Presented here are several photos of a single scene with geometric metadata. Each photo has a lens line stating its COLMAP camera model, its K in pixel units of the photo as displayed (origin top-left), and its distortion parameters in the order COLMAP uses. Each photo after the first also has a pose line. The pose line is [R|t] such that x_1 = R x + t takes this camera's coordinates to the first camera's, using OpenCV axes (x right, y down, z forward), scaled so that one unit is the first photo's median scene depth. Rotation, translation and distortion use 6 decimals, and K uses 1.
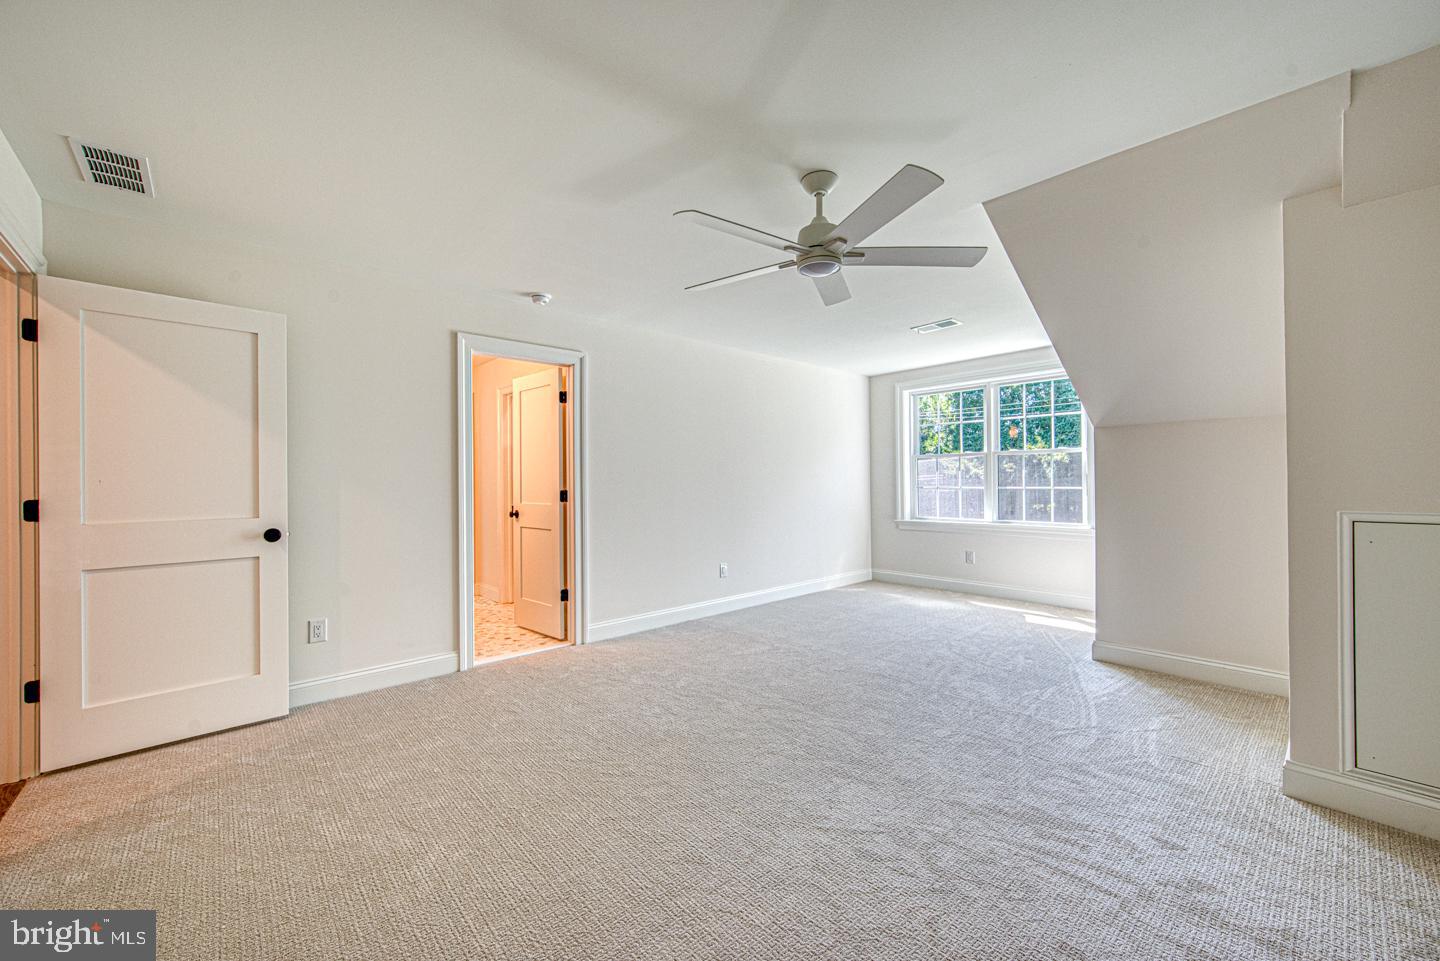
lens RADIAL K [[567.2, 0, 725.0], [0, 567.2, 482.6], [0, 0, 1]] dist [0.002803, 0.000118]
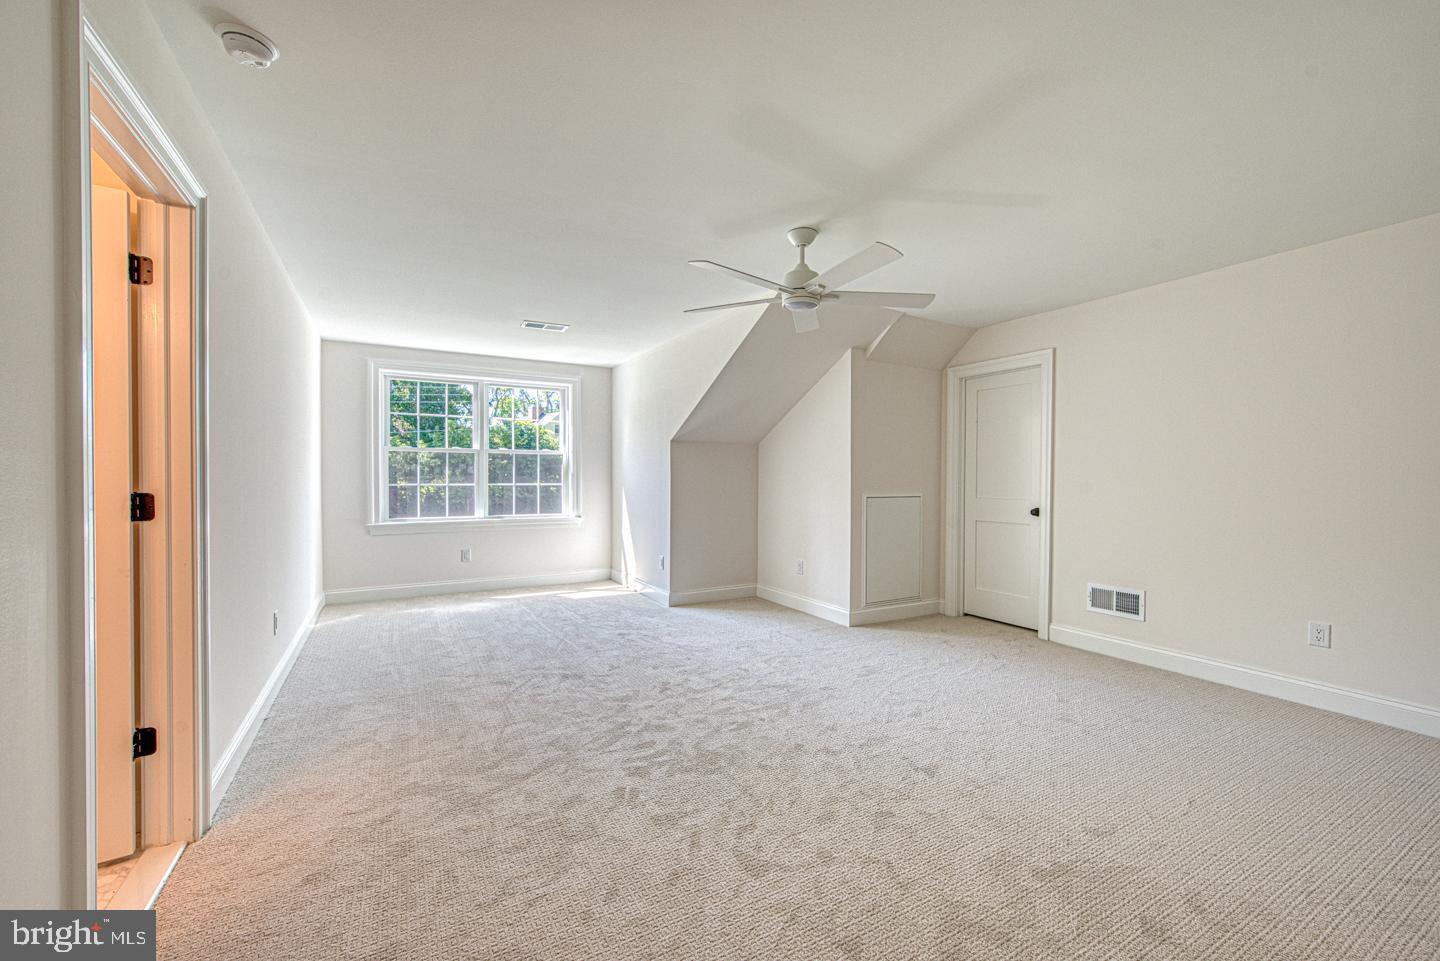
lens RADIAL K [[567.2, 0, 725.0], [0, 567.2, 482.6], [0, 0, 1]] dist [0.002803, 0.000118]
pose [[0.226405, -0.000895, 0.974033, -0.592786], [-0.004527, 0.999988, 0.001971, 0.002990], [-0.974023, -0.004855, 0.226398, 0.486046]]
